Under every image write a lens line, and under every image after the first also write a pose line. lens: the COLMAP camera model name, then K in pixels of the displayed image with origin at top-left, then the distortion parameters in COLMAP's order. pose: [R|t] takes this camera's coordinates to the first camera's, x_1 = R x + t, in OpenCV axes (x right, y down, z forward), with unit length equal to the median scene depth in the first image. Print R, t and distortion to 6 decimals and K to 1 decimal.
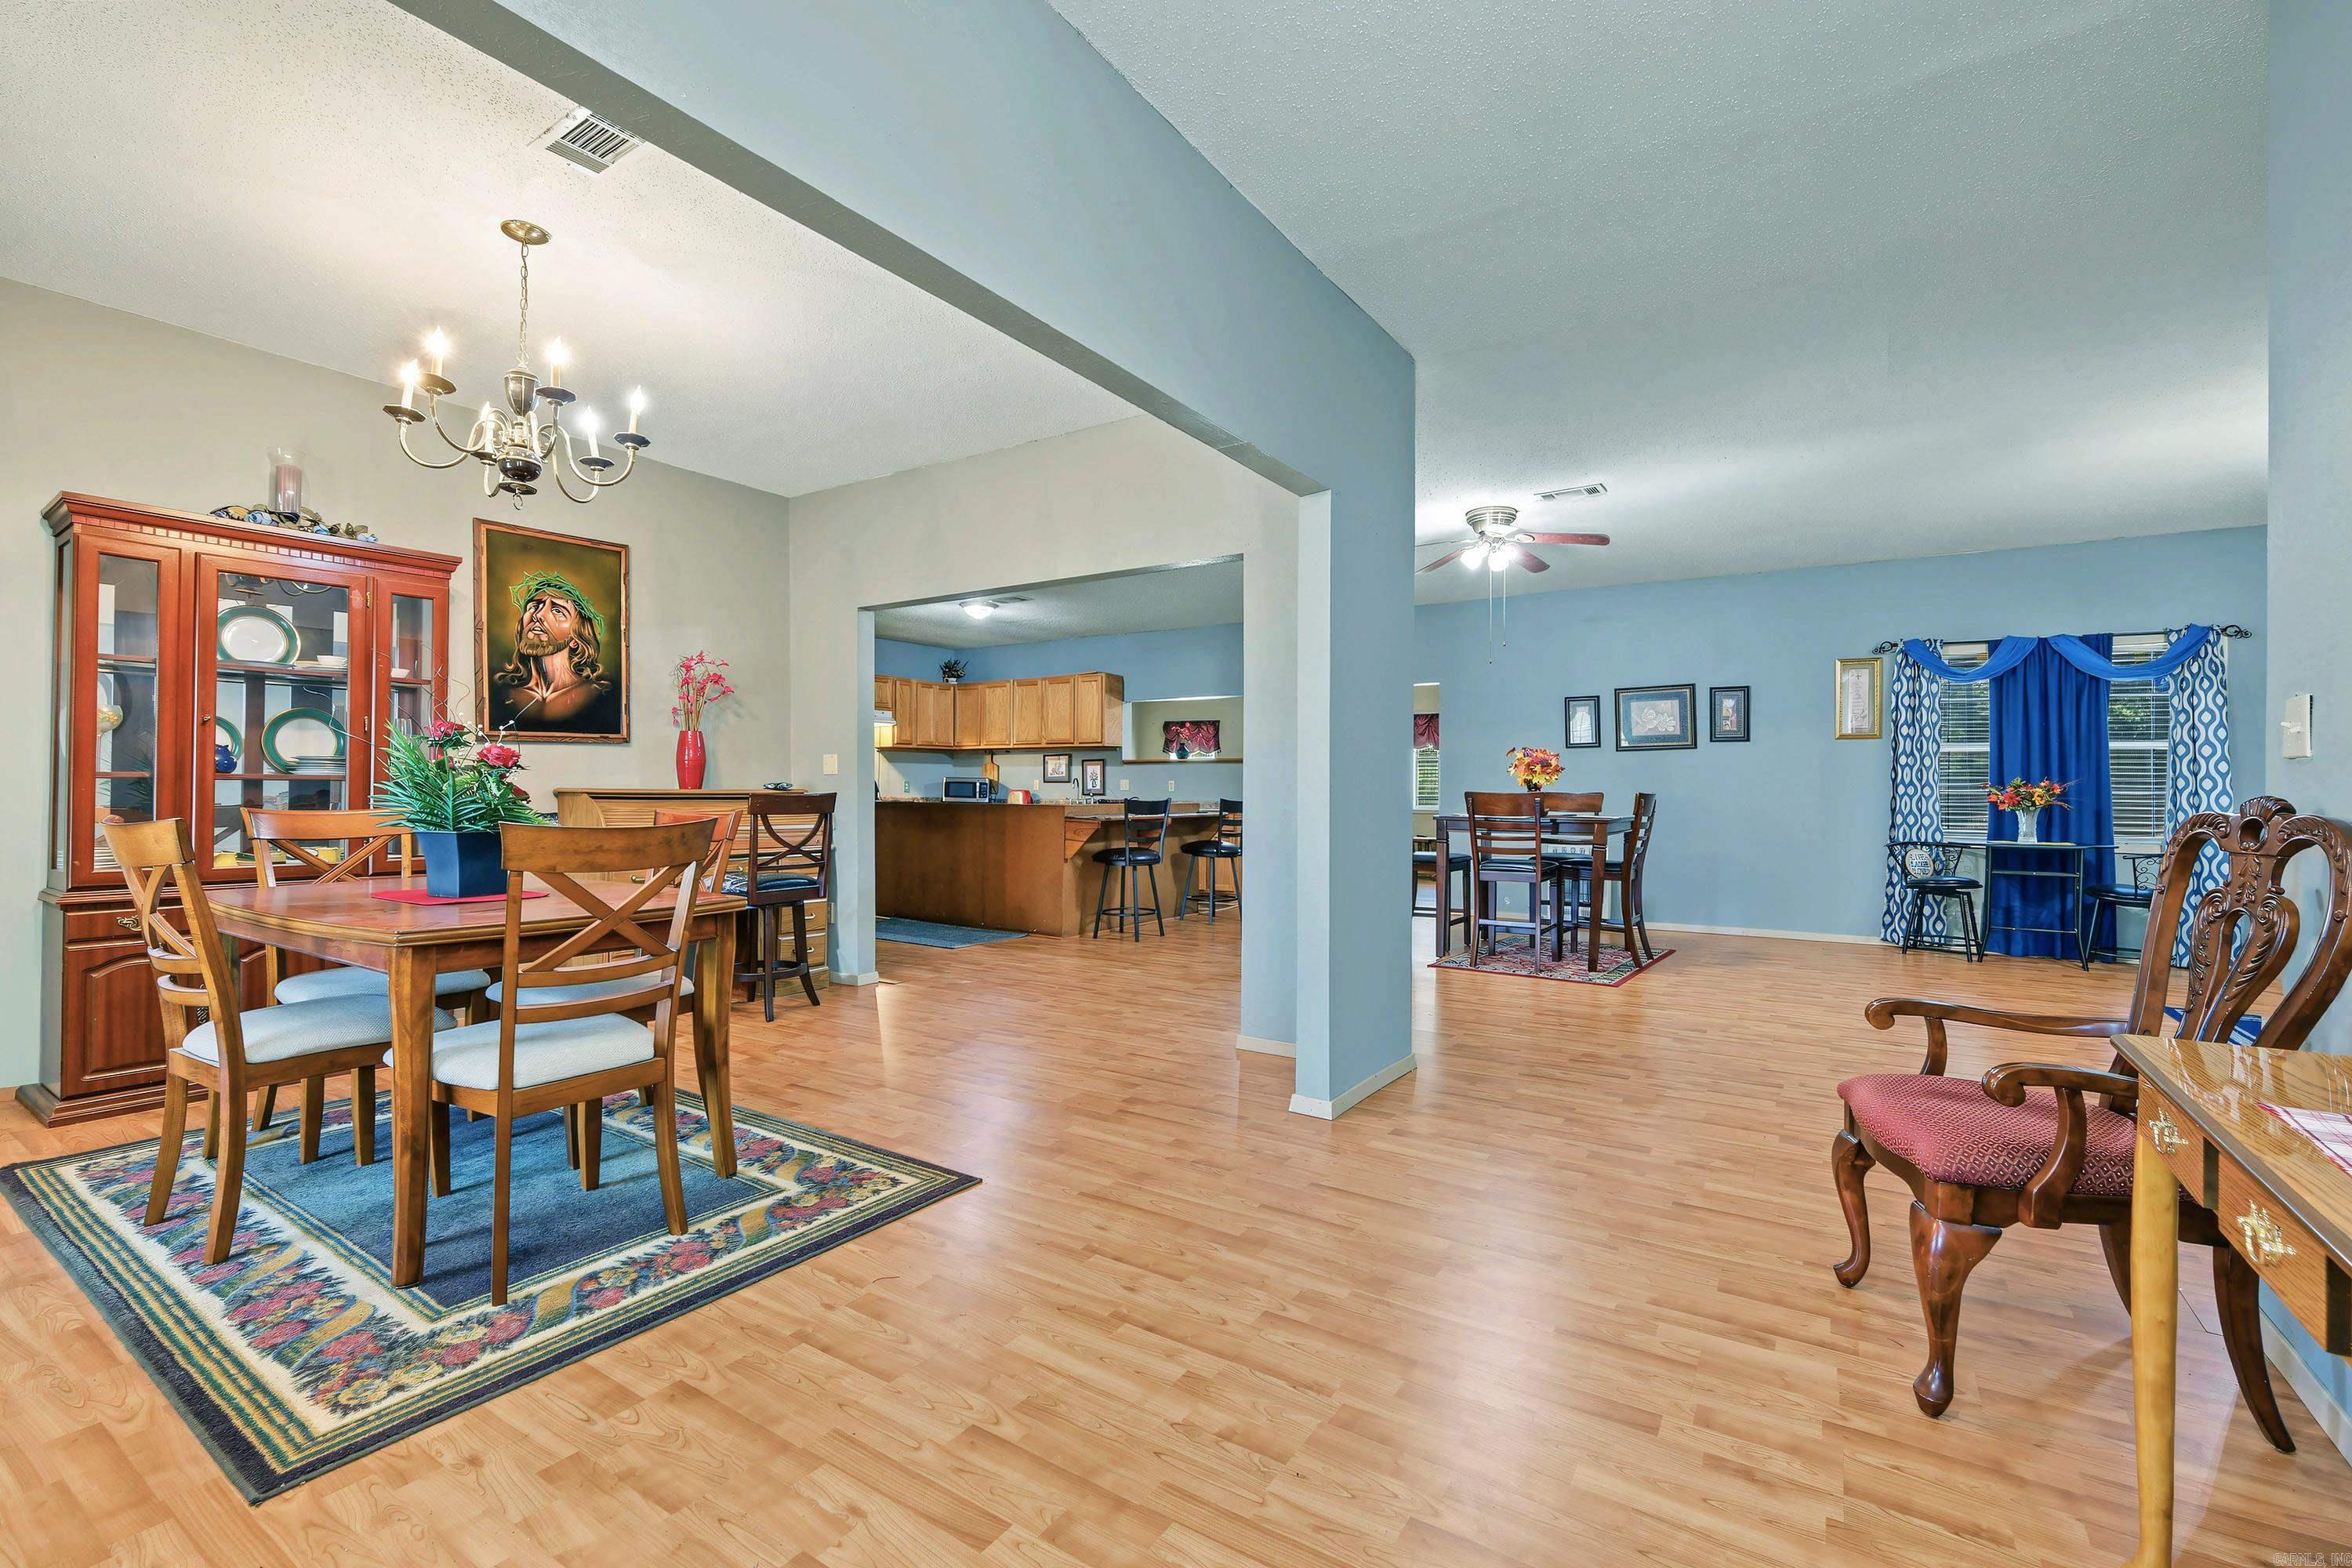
lens RADIAL K [[1015.4, 0, 1179.7], [0, 1015.4, 776.1], [0, 0, 1]] dist [-0.004434, 0.000269]
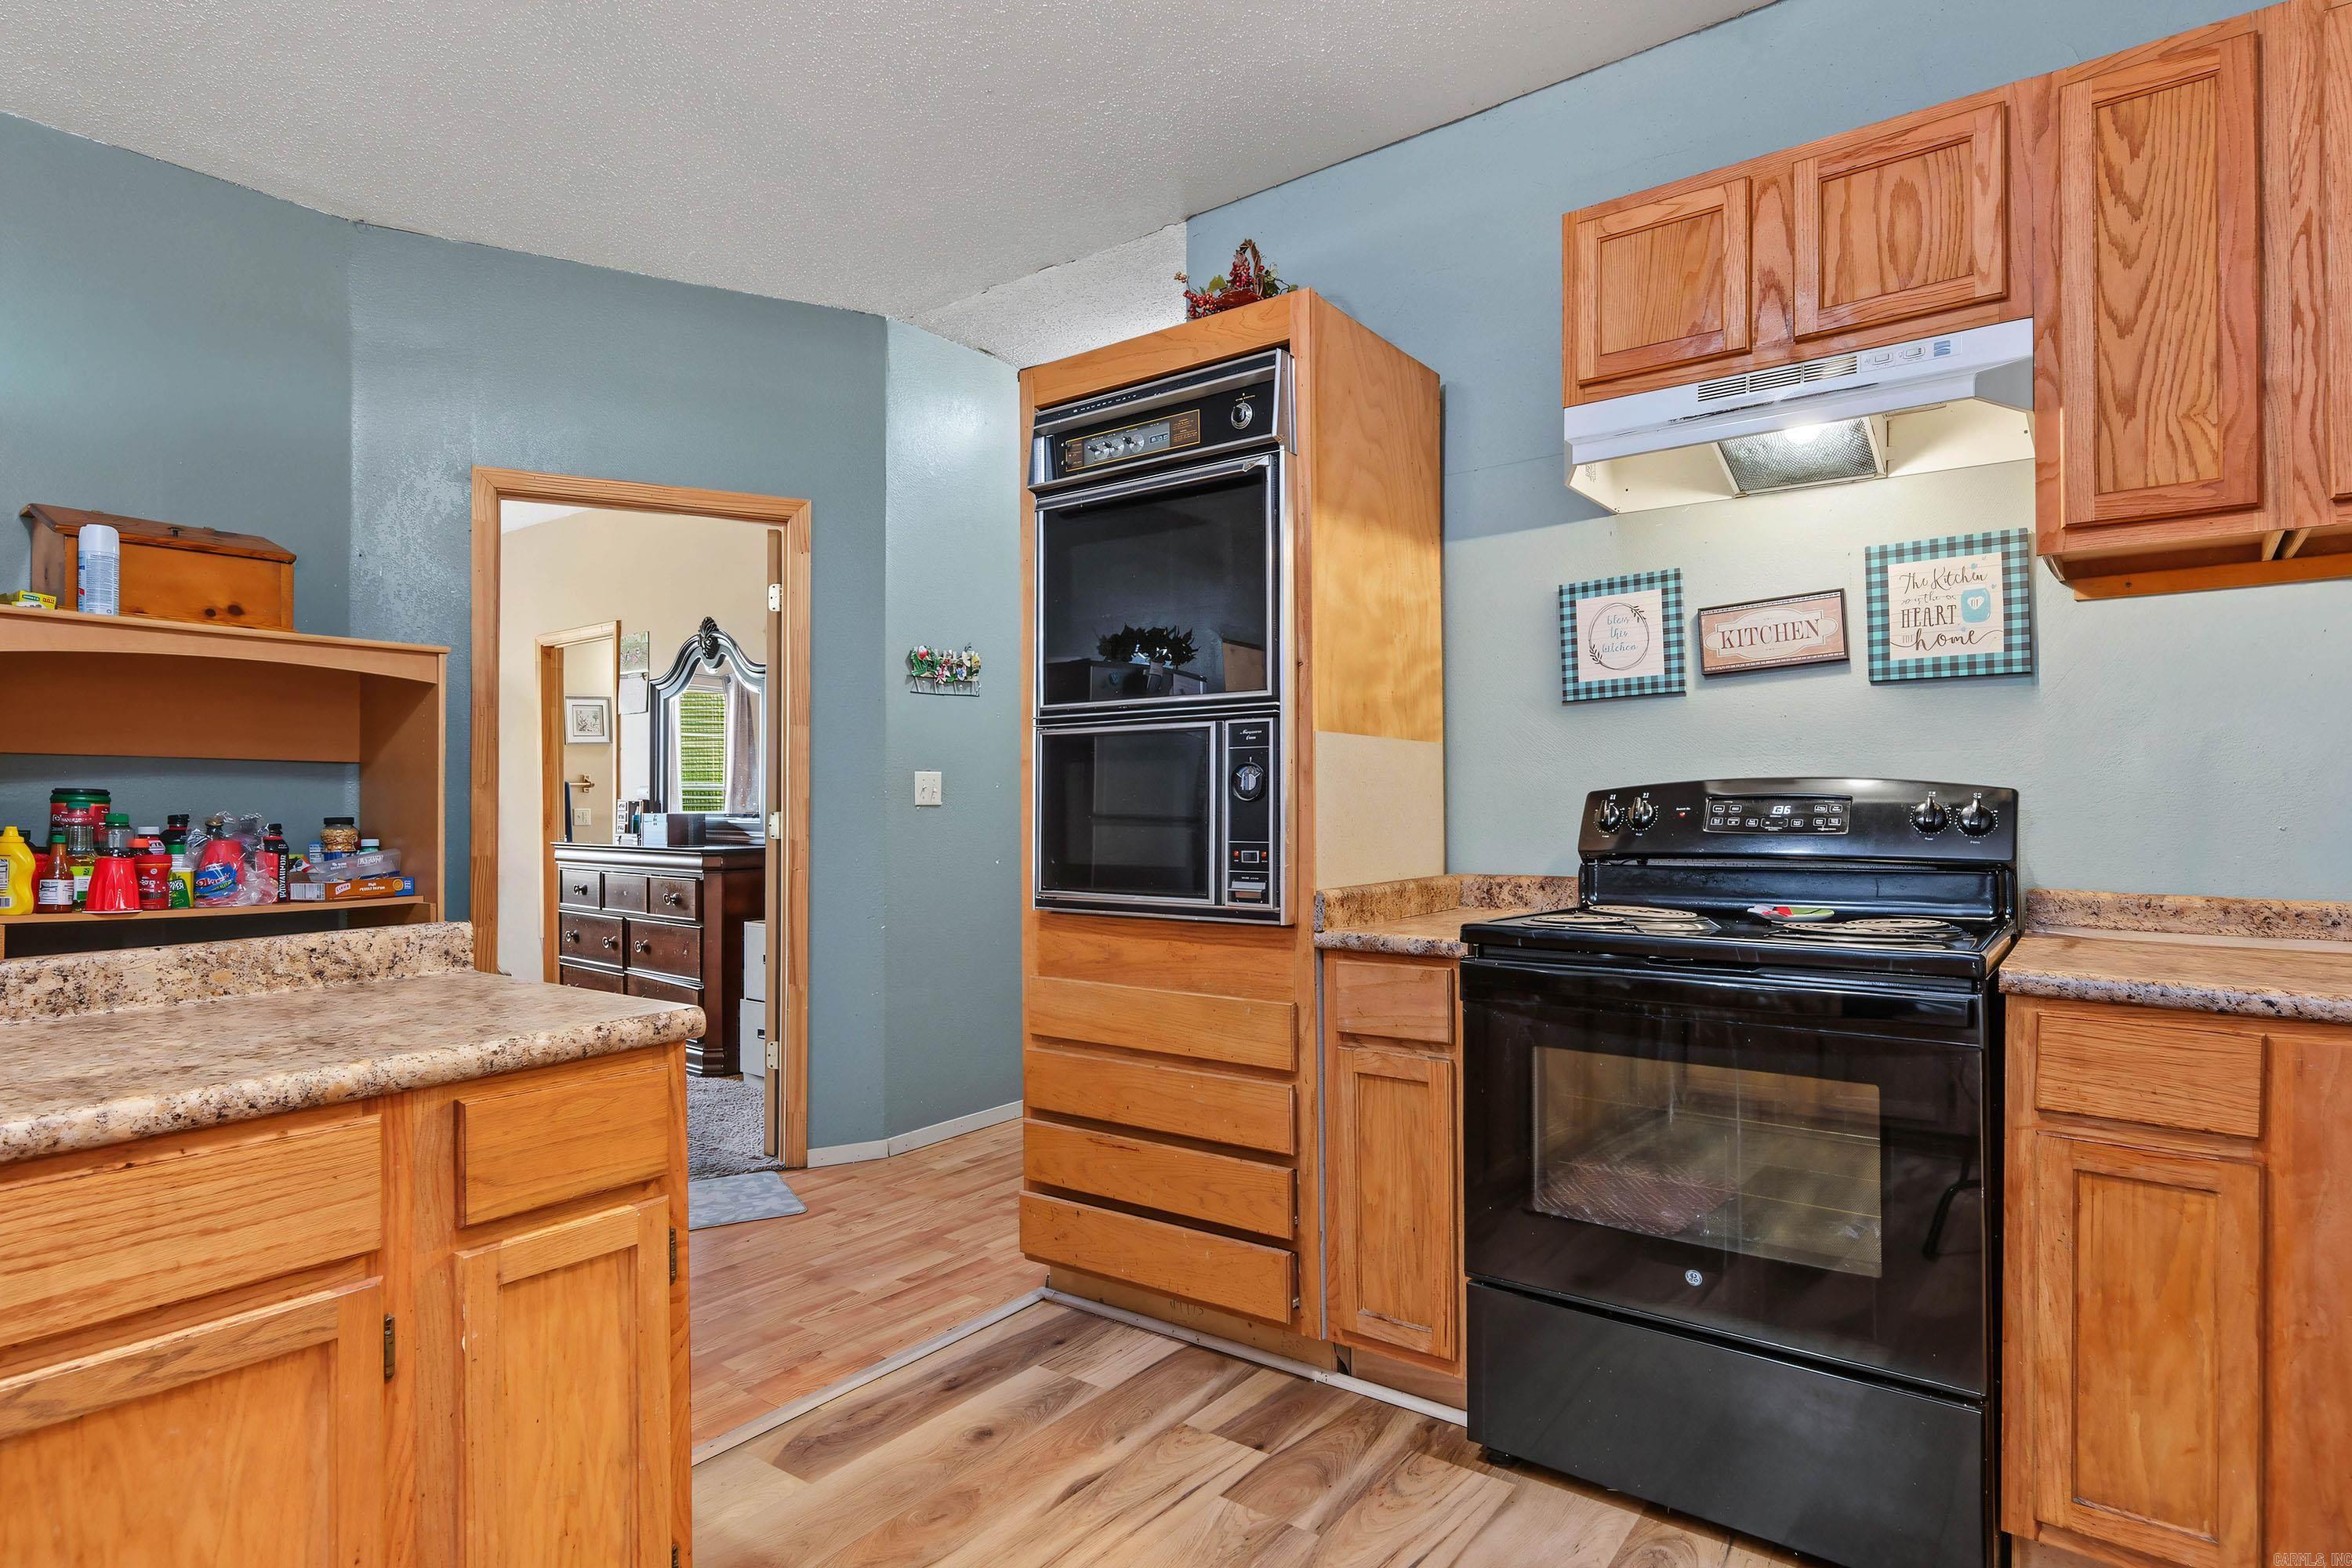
lens RADIAL K [[1269.0, 0, 1181.0], [0, 1269.0, 791.6], [0, 0, 1]] dist [0.000561, 0.020166]
pose [[-0.065792, -0.014046, -0.997735, -0.165224], [0.017516, 0.999731, -0.015229, 0.010167], [0.997680, -0.018479, -0.065528, 1.596001]]
